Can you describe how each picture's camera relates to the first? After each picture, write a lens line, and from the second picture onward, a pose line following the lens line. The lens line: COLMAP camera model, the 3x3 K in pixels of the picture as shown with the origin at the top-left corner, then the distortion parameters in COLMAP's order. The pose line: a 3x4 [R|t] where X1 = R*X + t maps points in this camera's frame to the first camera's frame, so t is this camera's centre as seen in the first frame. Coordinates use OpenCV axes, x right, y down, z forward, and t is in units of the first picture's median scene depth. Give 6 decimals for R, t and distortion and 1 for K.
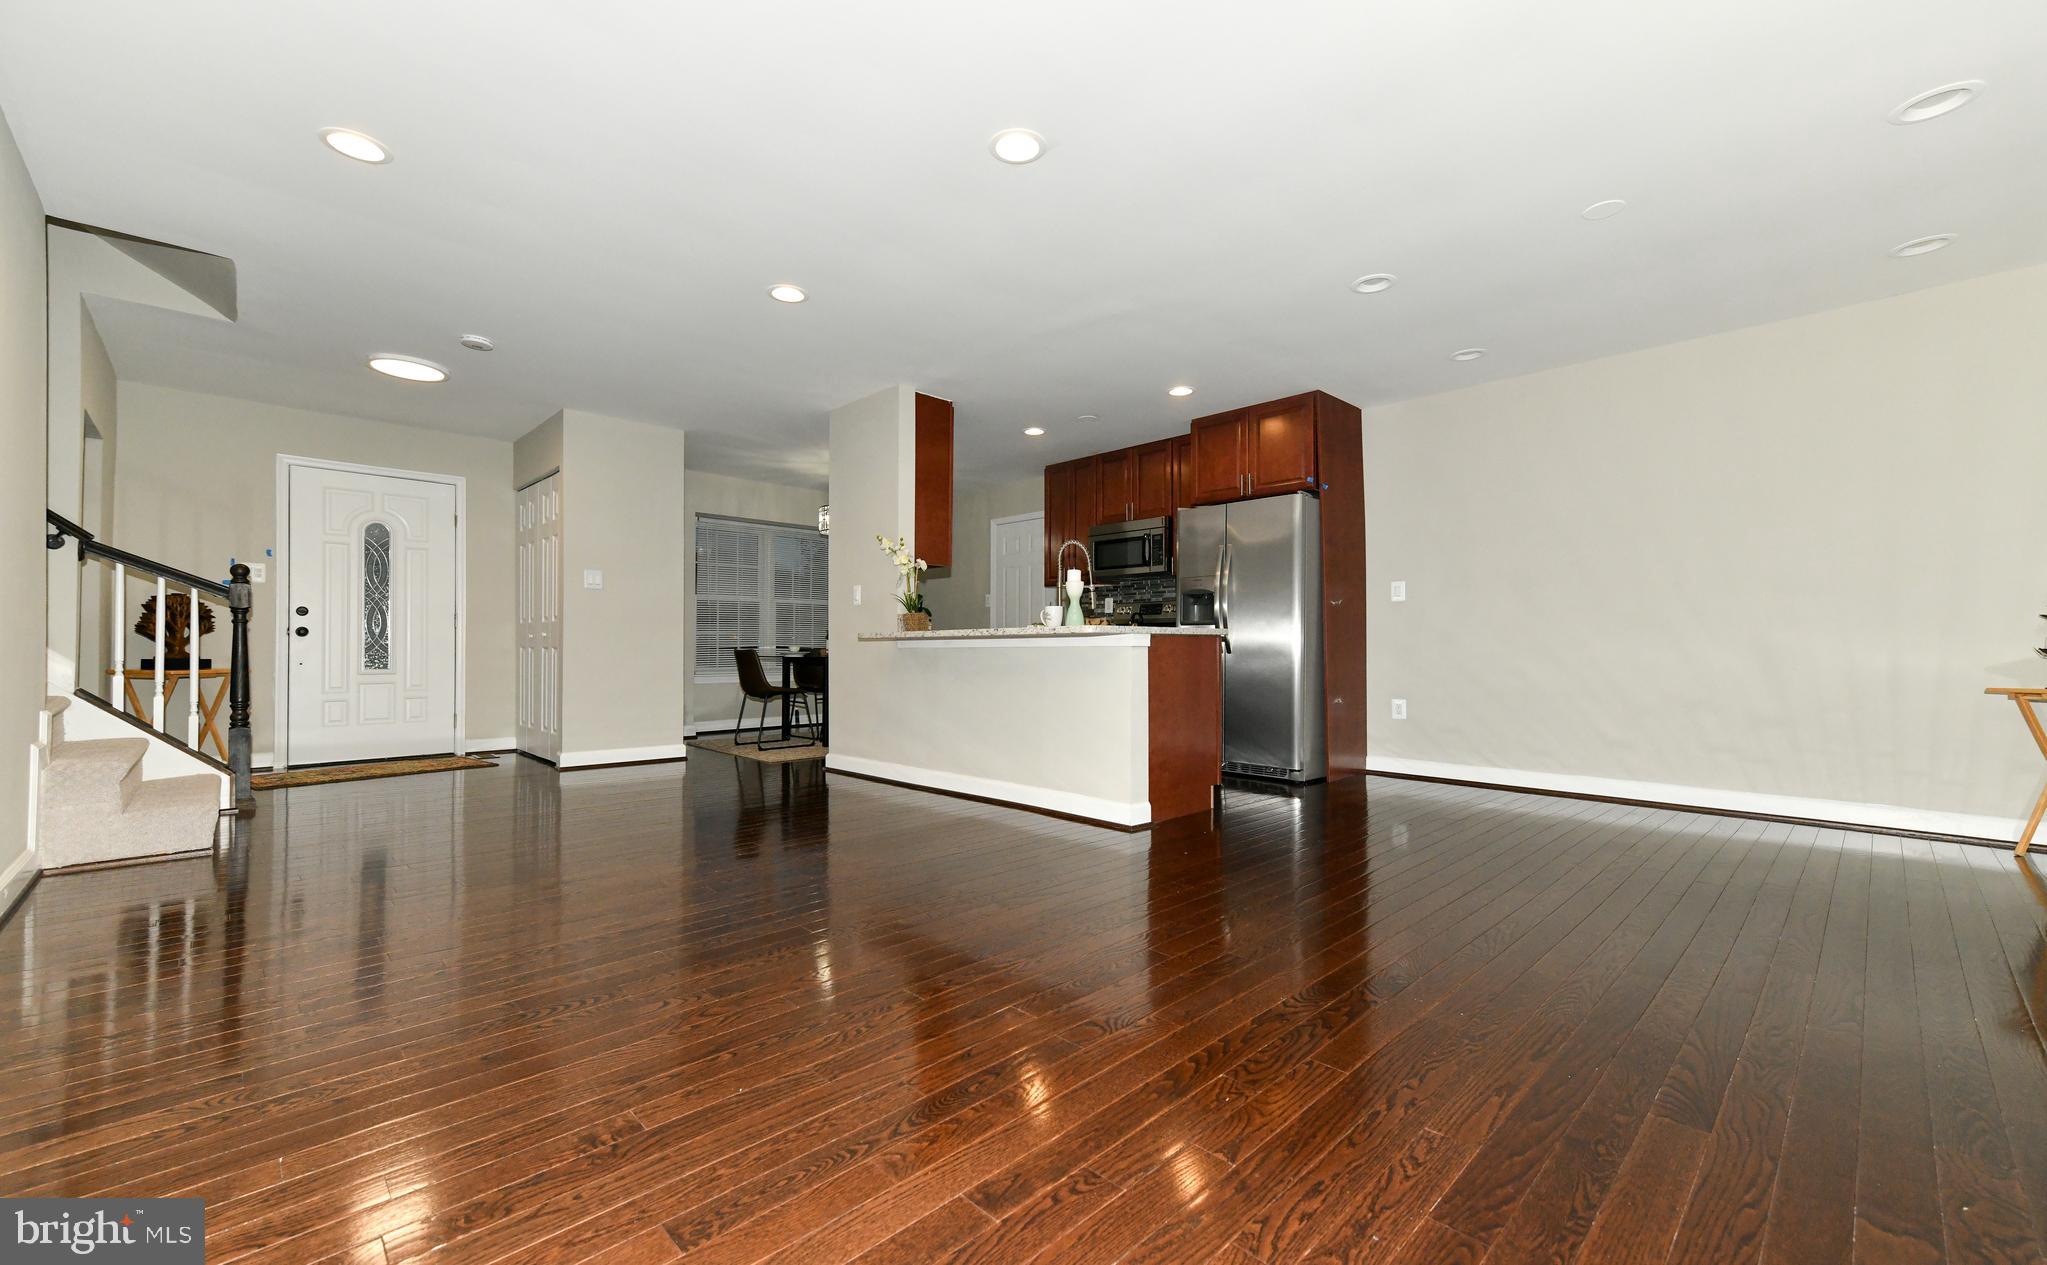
lens RADIAL K [[850.5, 0, 1021.8], [0, 850.5, 682.2], [0, 0, 1]] dist [0.002097, 0.000105]
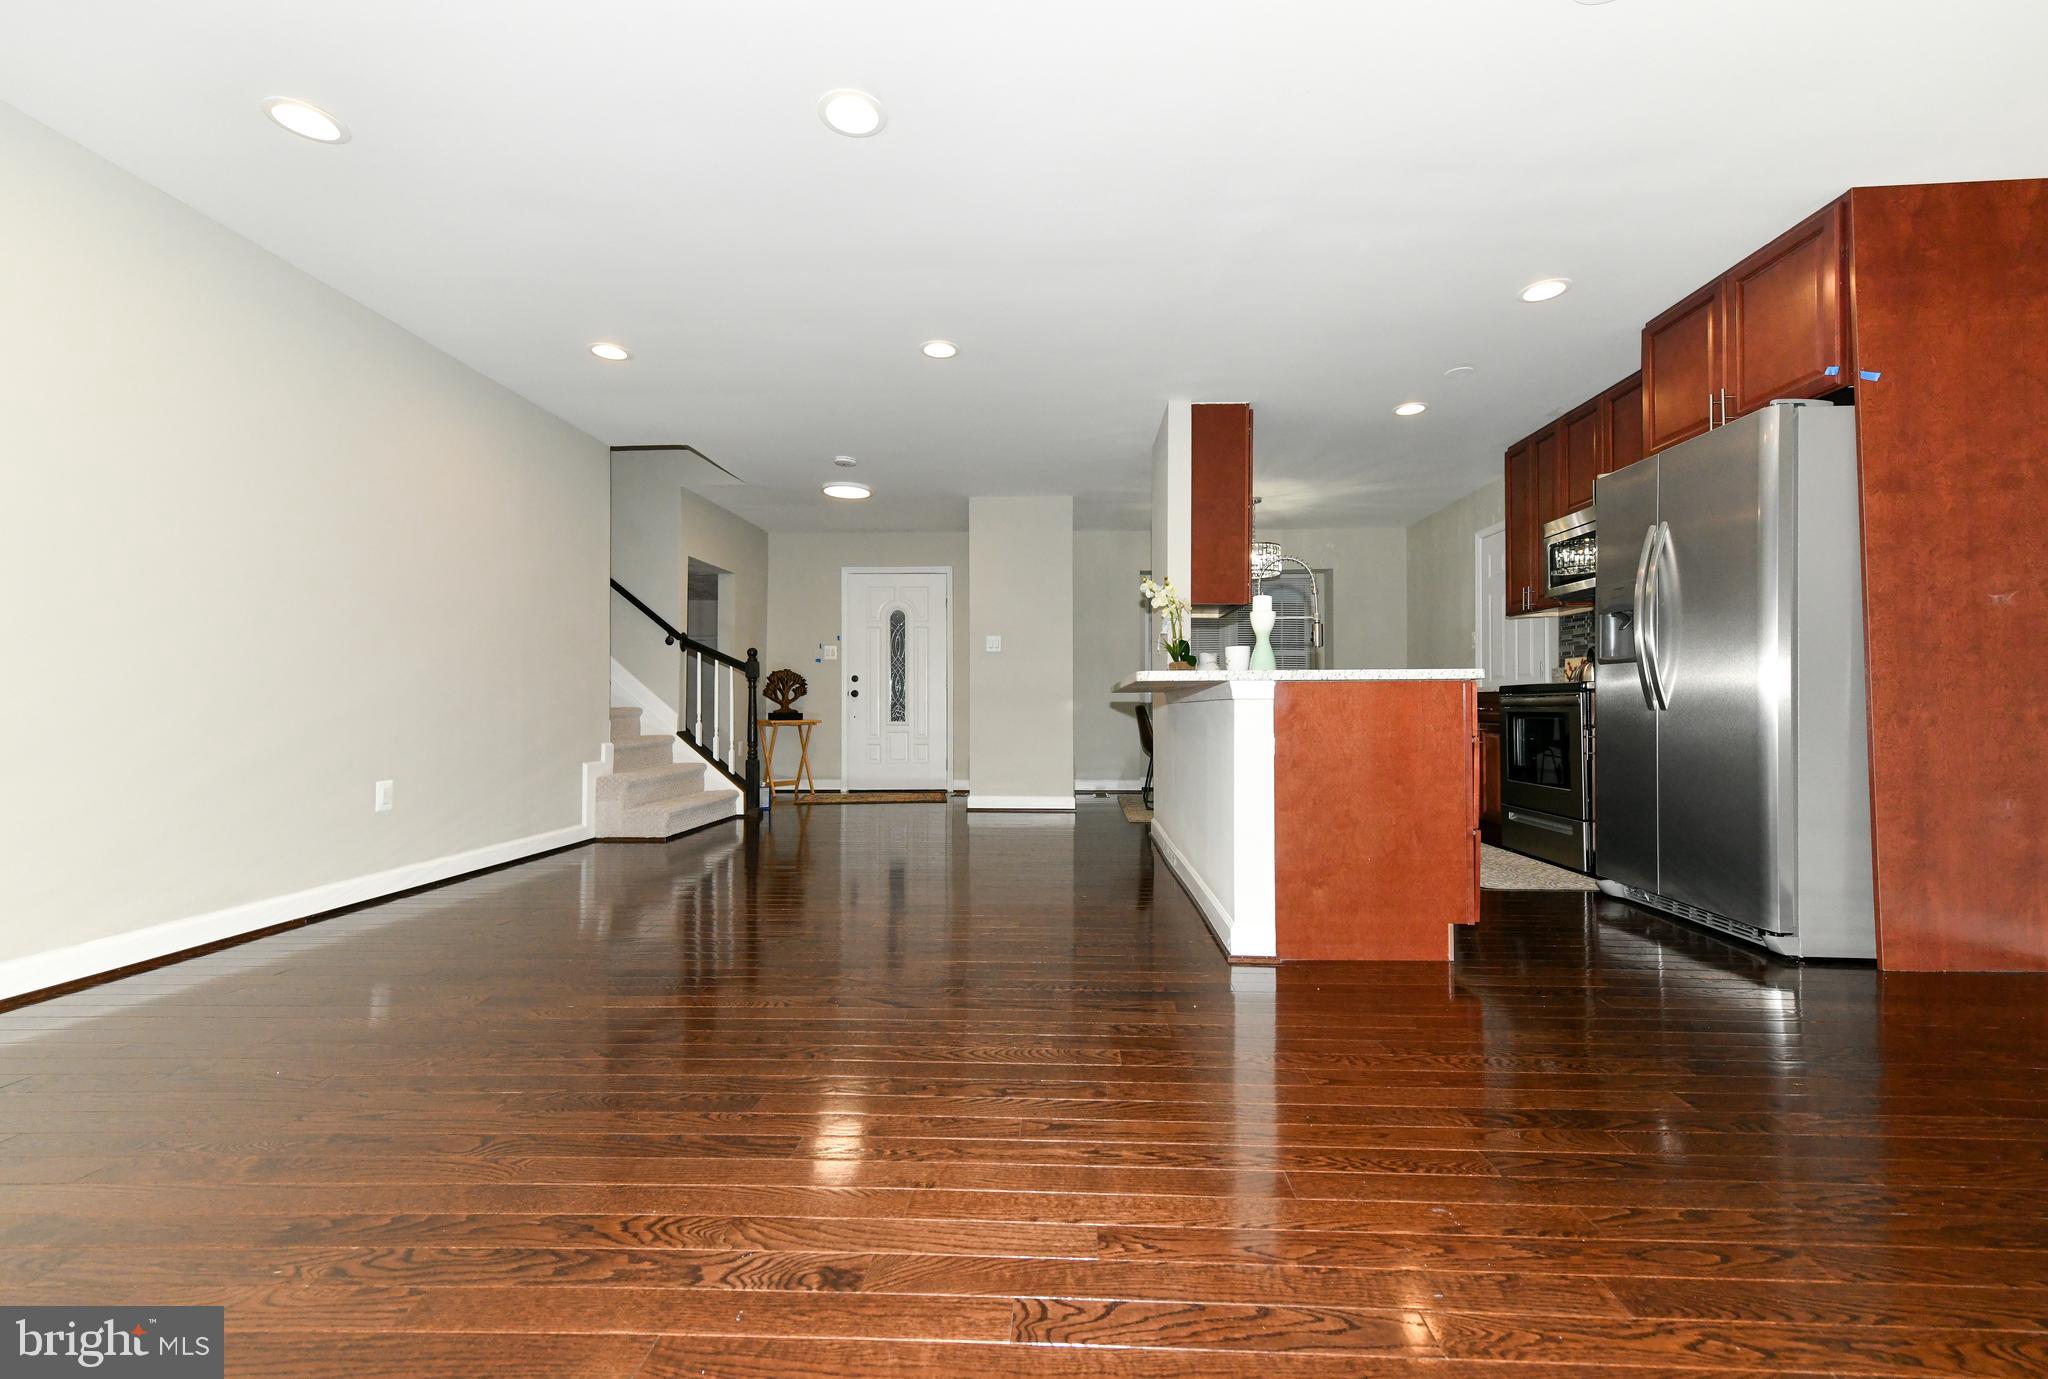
lens RADIAL K [[856.4, 0, 1028.9], [0, 856.4, 727.8], [0, 0, 1]] dist [-0.001594, -0.000190]
pose [[0.670865, 0.016224, -0.741402, 0.376036], [-0.025531, 0.999673, -0.001227, -0.009637], [0.741140, 0.019752, 0.671060, 0.282915]]
